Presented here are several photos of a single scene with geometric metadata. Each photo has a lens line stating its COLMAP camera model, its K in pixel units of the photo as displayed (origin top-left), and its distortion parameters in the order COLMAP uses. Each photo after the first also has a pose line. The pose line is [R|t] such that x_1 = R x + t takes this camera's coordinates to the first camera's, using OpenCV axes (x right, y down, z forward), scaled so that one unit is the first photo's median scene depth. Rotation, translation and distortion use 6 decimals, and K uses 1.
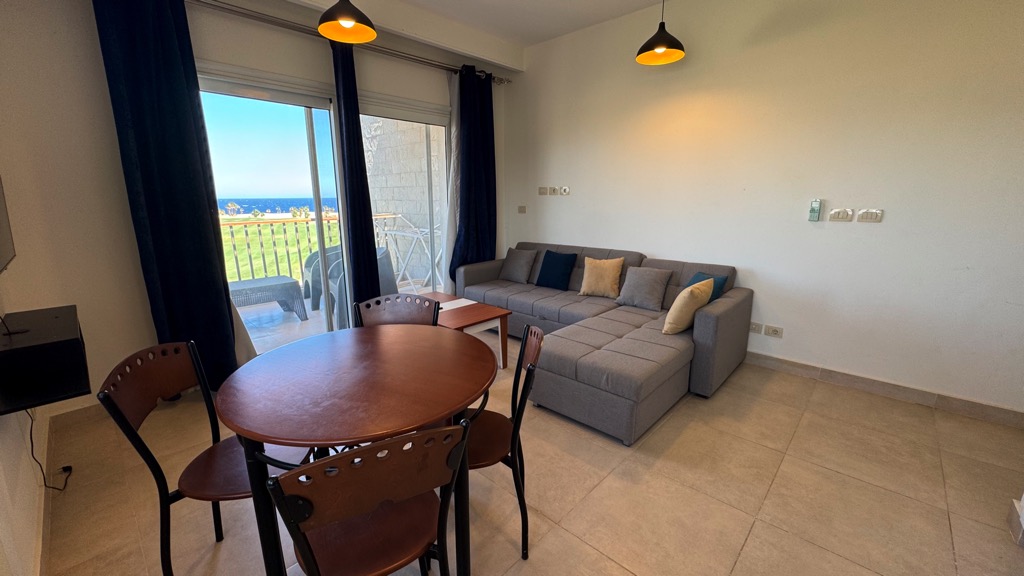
lens RADIAL K [[409.2, 0, 511.2], [0, 409.2, 287.4], [0, 0, 1]] dist [-0.004037, -0.000099]
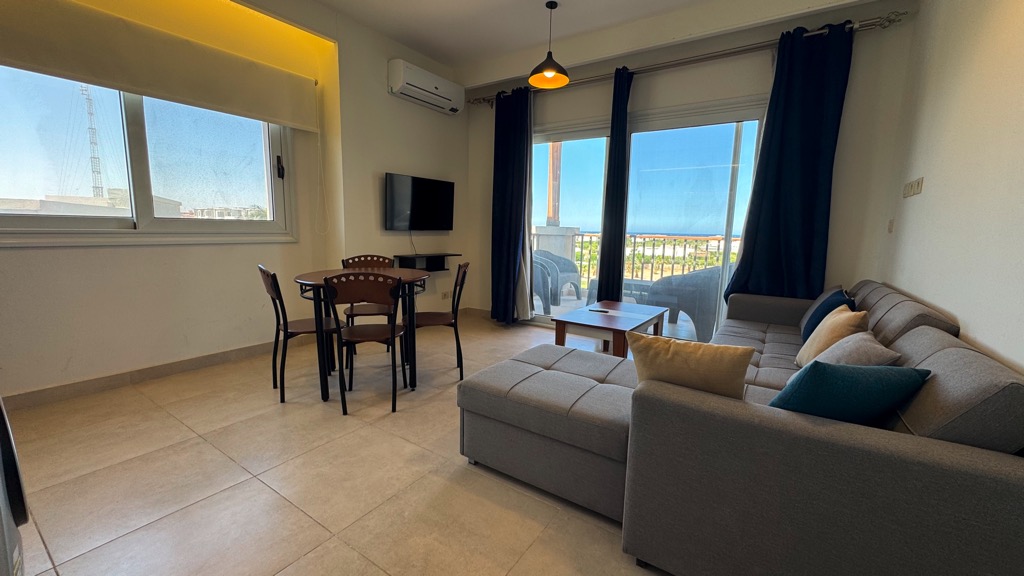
lens RADIAL K [[409.2, 0, 511.2], [0, 409.2, 287.4], [0, 0, 1]] dist [-0.004037, -0.000099]
pose [[0.147350, 0.135076, -0.979818, 0.993986], [-0.226963, 0.968815, 0.099427, -0.072419], [0.962692, 0.207732, 0.173412, 0.769480]]
